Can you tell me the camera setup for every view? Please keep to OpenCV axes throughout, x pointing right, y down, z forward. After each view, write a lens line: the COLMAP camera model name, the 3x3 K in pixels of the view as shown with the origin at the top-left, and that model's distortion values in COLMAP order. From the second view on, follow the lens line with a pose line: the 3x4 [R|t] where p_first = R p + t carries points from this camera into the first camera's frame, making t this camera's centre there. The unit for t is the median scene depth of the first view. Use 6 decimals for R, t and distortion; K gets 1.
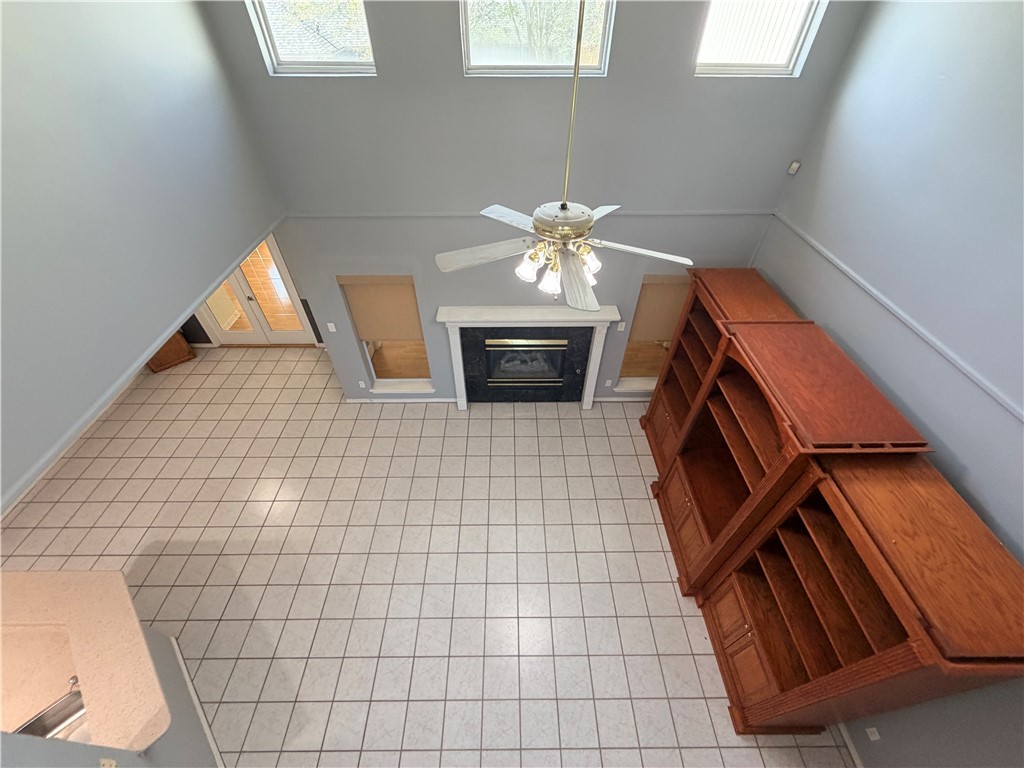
lens RADIAL K [[409.2, 0, 510.0], [0, 409.2, 384.6], [0, 0, 1]] dist [-0.001328, 0.000148]
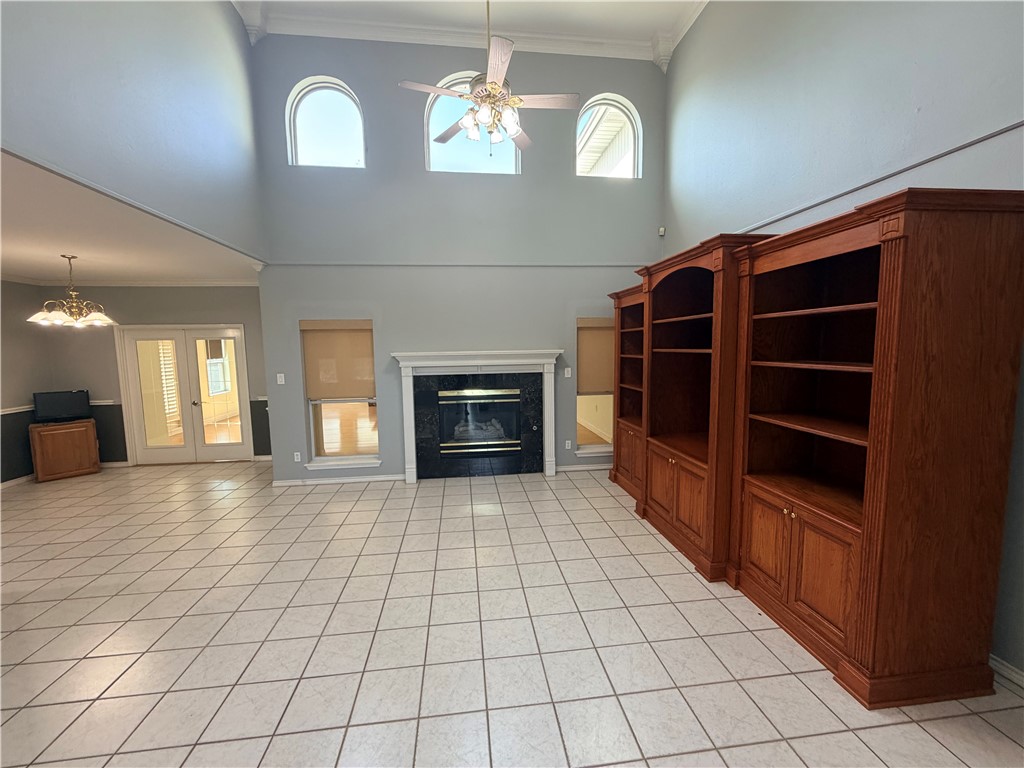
lens RADIAL K [[409.2, 0, 510.0], [0, 409.2, 384.6], [0, 0, 1]] dist [-0.001328, 0.000148]
pose [[0.993545, -0.028088, 0.109904, 0.004374], [0.090143, 0.783658, -0.614618, 0.508105], [-0.068863, 0.620558, 0.781131, 0.193399]]
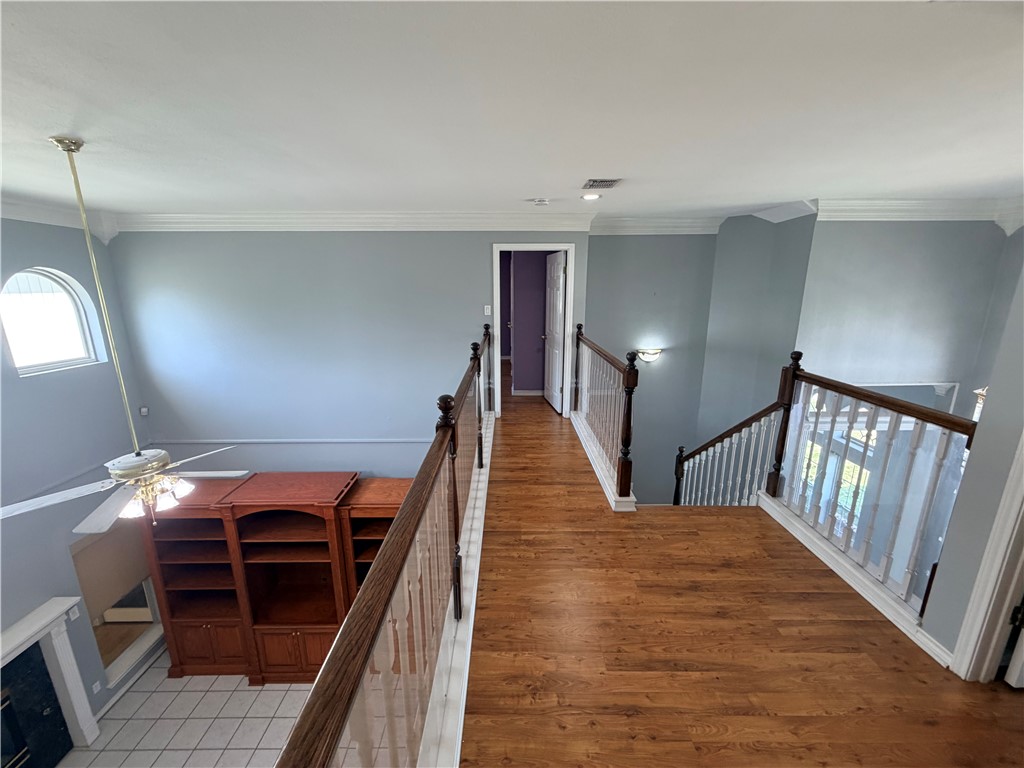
lens RADIAL K [[409.2, 0, 510.0], [0, 409.2, 384.6], [0, 0, 1]] dist [-0.001328, 0.000148]
pose [[0.003242, -0.234646, 0.972075, -0.419617], [0.695508, 0.698983, 0.166406, 0.013100], [-0.718511, 0.675547, 0.165464, -0.098278]]
